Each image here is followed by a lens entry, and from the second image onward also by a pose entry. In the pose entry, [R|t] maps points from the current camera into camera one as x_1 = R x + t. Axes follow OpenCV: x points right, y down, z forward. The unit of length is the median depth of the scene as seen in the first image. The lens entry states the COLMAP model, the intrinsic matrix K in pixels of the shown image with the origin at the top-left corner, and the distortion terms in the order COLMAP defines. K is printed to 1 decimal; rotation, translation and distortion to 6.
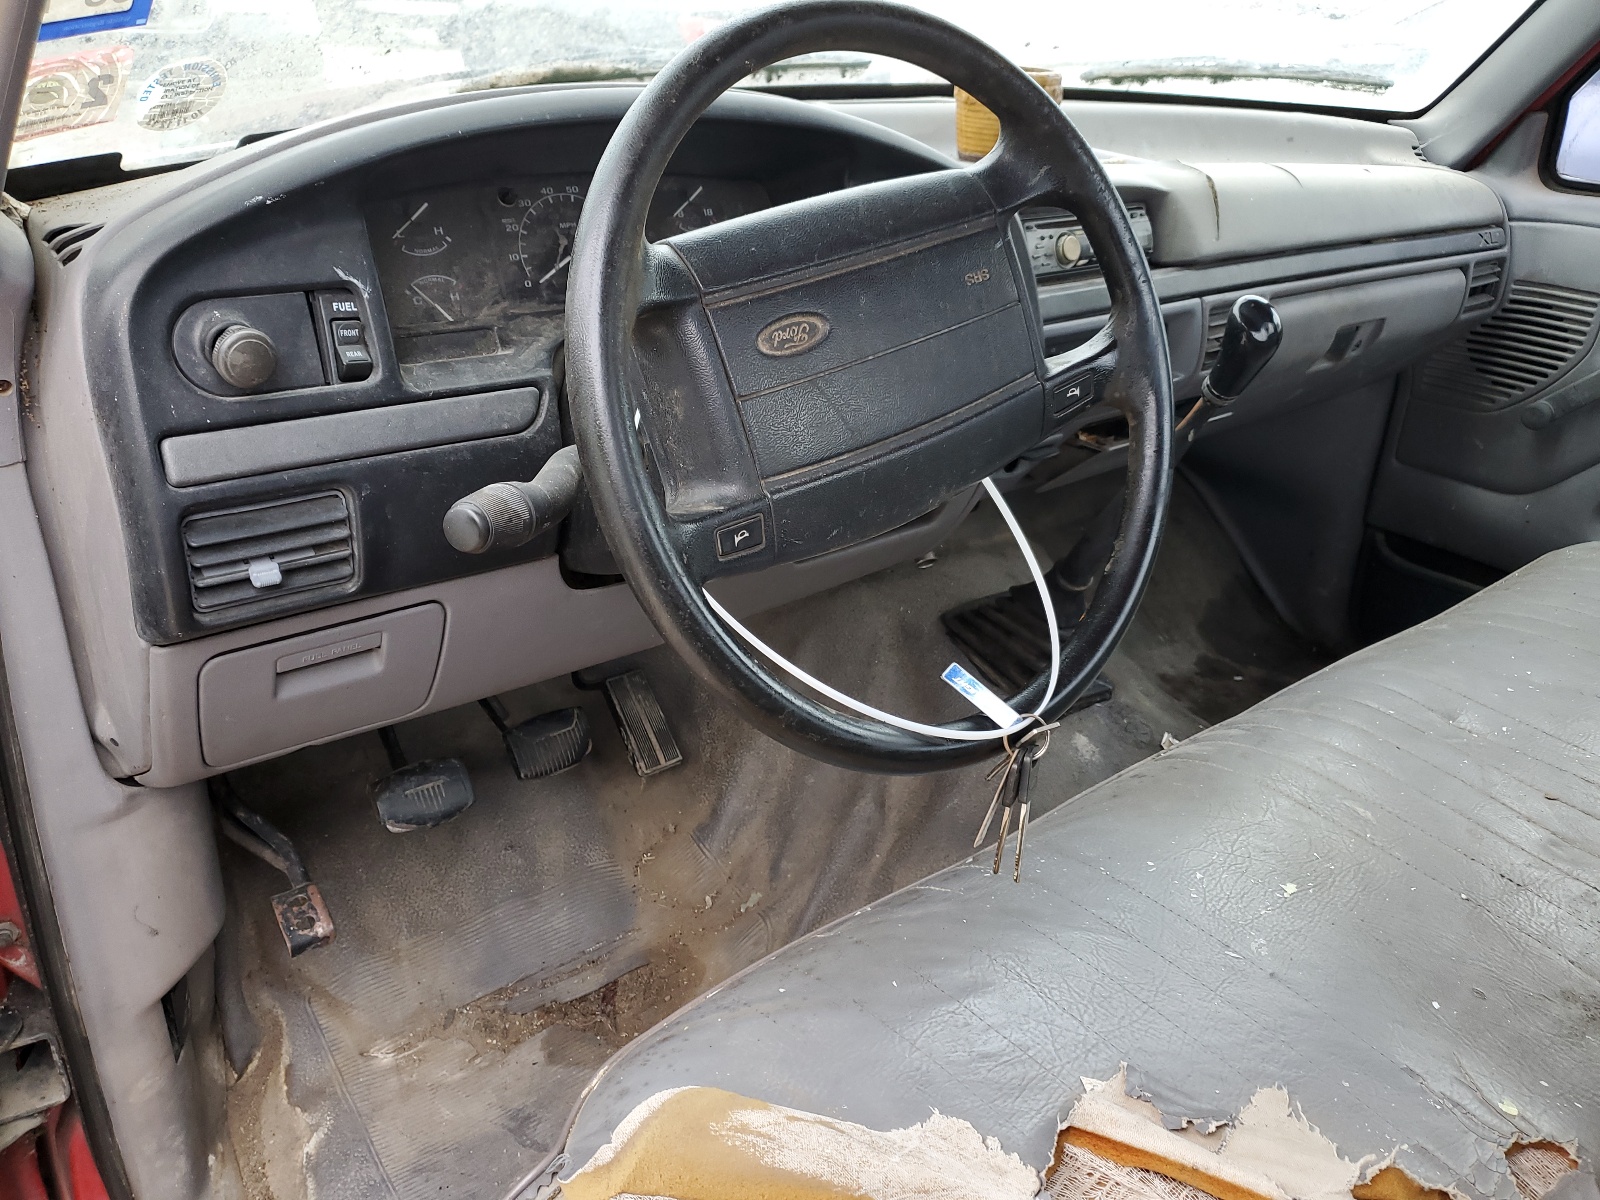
lens RADIAL K [[1190.5, 0, 800.0], [0, 1190.5, 600.0], [0, 0, 1]] dist [0.001086, 0.030622]
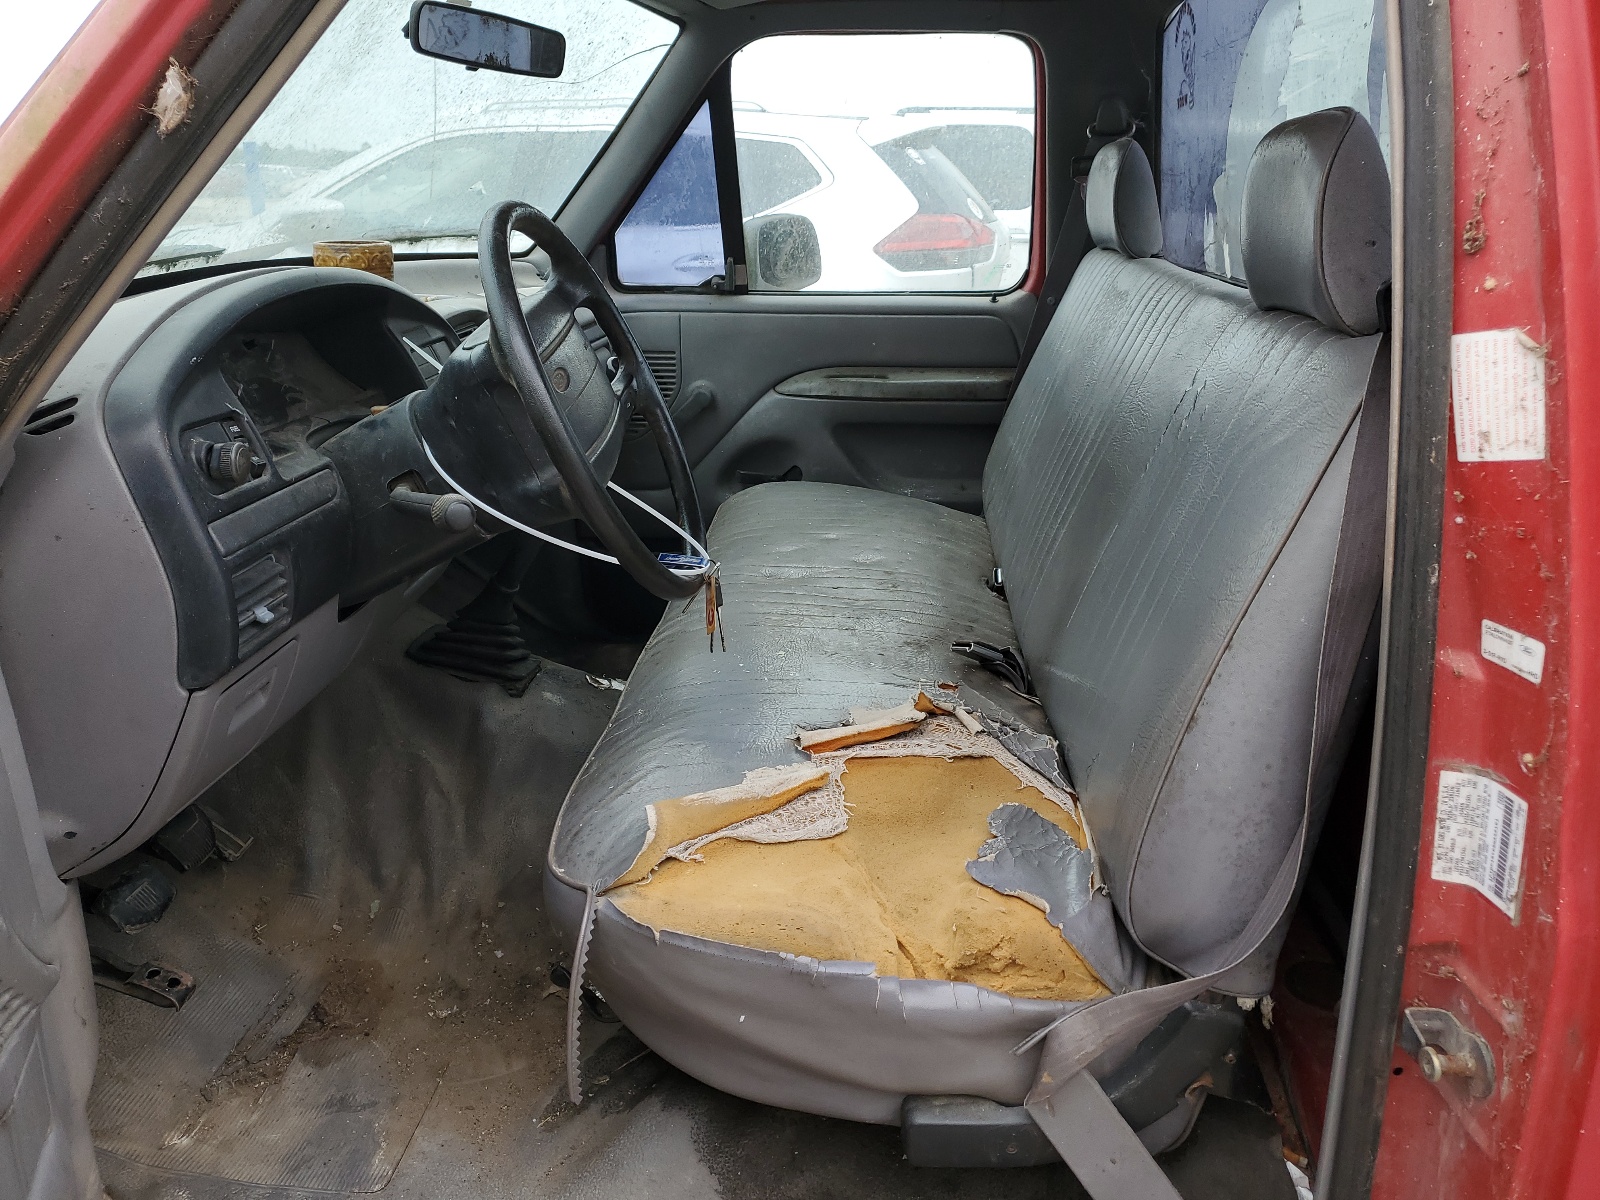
lens RADIAL K [[1190.5, 0, 800.0], [0, 1190.5, 600.0], [0, 0, 1]] dist [0.001086, 0.030622]
pose [[0.665447, -0.271113, 0.695470, -0.586057], [0.346832, 0.937327, 0.033536, 0.079448], [-0.660975, 0.218895, 0.717772, -0.256857]]
